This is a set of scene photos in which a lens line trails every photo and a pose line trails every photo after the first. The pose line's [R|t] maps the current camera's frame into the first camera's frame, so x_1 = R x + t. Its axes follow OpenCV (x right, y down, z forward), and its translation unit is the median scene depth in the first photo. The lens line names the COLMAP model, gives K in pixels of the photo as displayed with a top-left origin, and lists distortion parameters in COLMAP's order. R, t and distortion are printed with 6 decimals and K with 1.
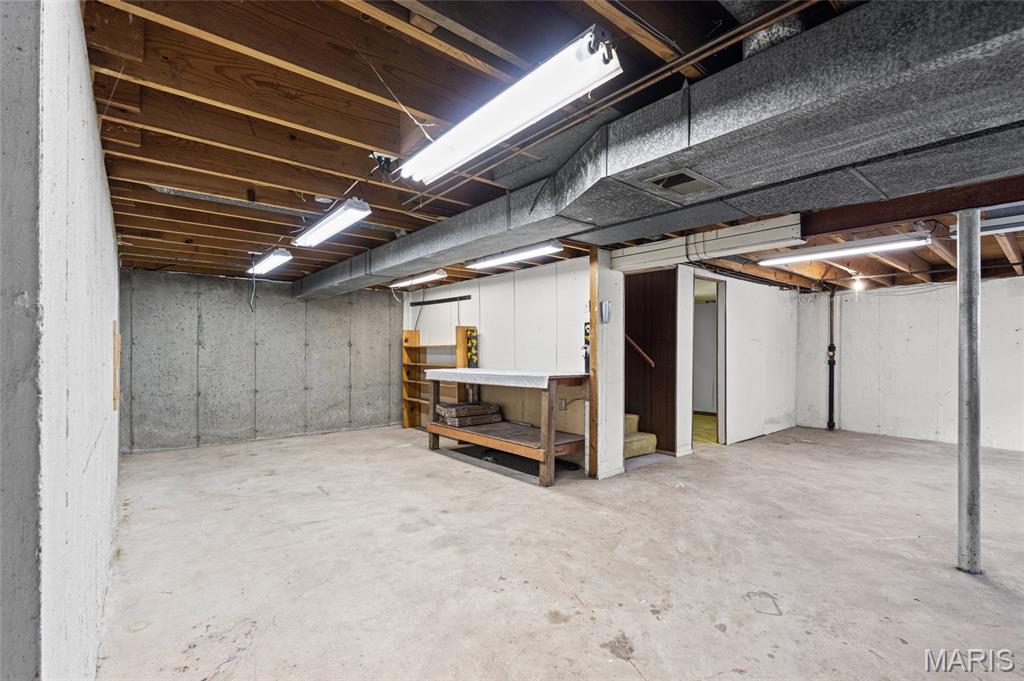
lens RADIAL K [[465.2, 0, 512.7], [0, 465.2, 344.1], [0, 0, 1]] dist [-0.003420, 0.000088]
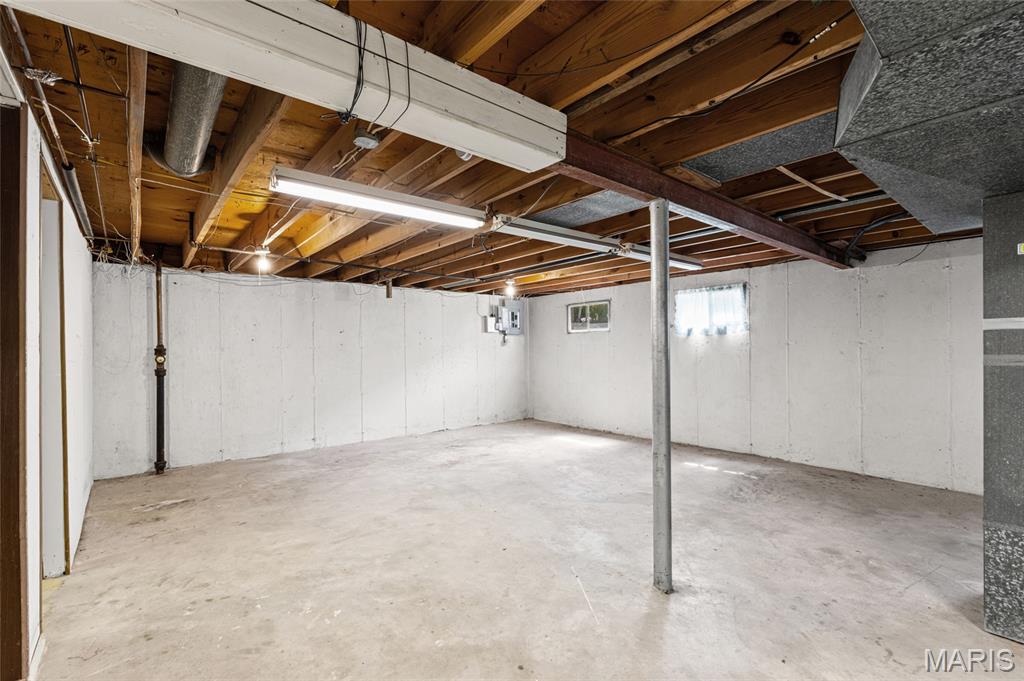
lens RADIAL K [[465.2, 0, 512.5], [0, 465.2, 344.5], [0, 0, 1]] dist [-0.003420, 0.000088]
pose [[0.013323, -0.000658, 0.999911, 0.034749], [0.003689, 0.999993, 0.000608, 0.001324], [-0.999904, 0.003681, 0.013326, 0.780092]]
